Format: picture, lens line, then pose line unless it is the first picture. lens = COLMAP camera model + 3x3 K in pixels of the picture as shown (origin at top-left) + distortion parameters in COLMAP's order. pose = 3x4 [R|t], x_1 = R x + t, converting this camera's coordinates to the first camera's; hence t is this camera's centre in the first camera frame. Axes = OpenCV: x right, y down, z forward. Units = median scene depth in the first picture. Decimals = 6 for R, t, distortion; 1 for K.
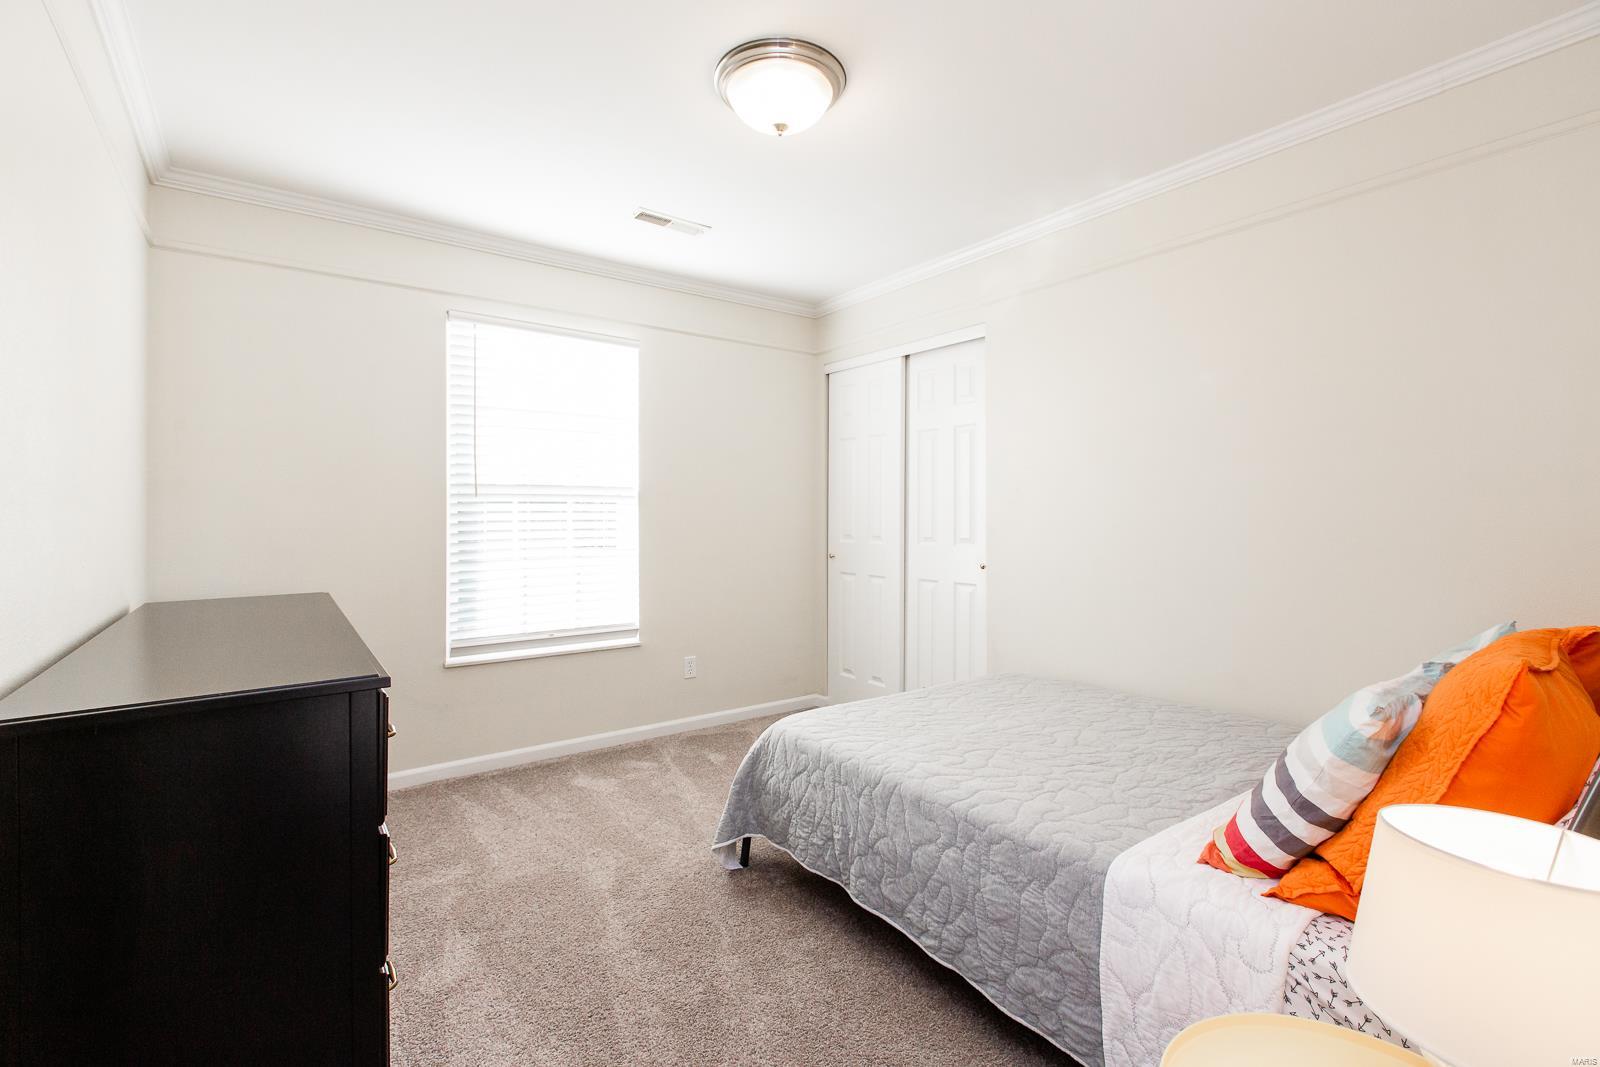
lens RADIAL K [[712.0, 0, 800.0], [0, 712.0, 533.5], [0, 0, 1]] dist [-0.000102, 0.000109]
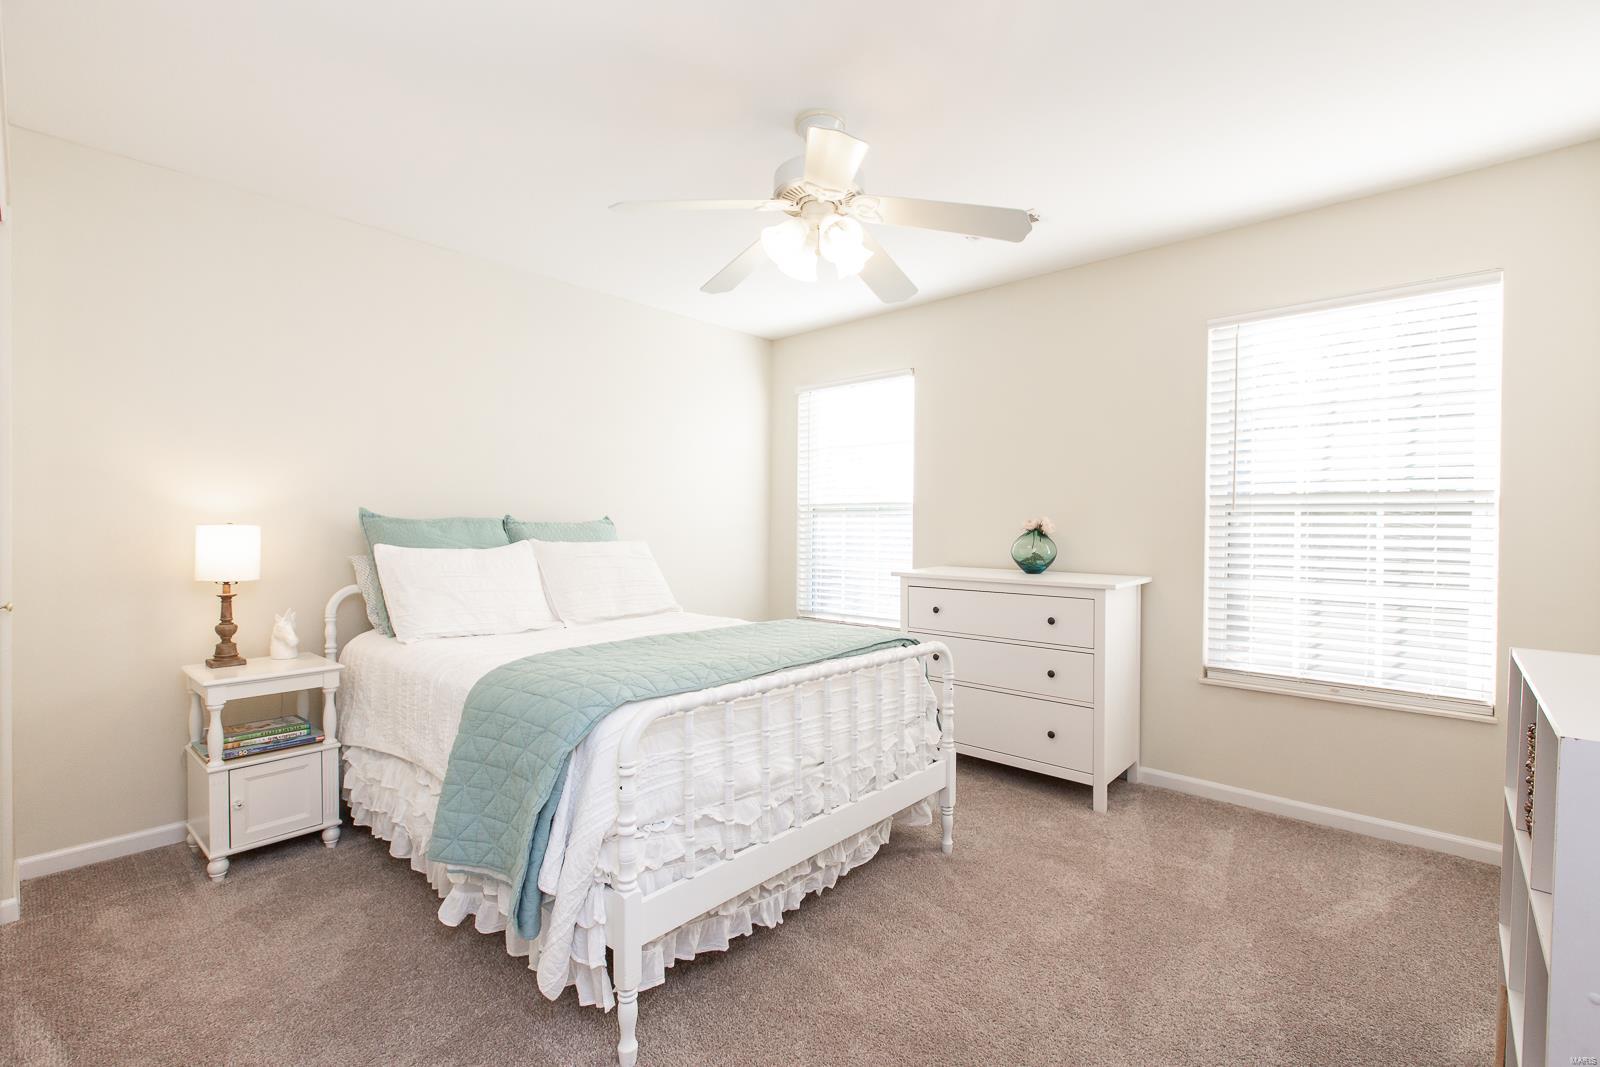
lens RADIAL K [[712.0, 0, 800.0], [0, 712.0, 533.5], [0, 0, 1]] dist [-0.000102, 0.000109]
pose [[0.200606, 0.017261, -0.979520, 0.352382], [-0.036823, 0.999271, 0.010068, -0.006783], [0.978980, 0.034050, 0.201095, 0.253350]]
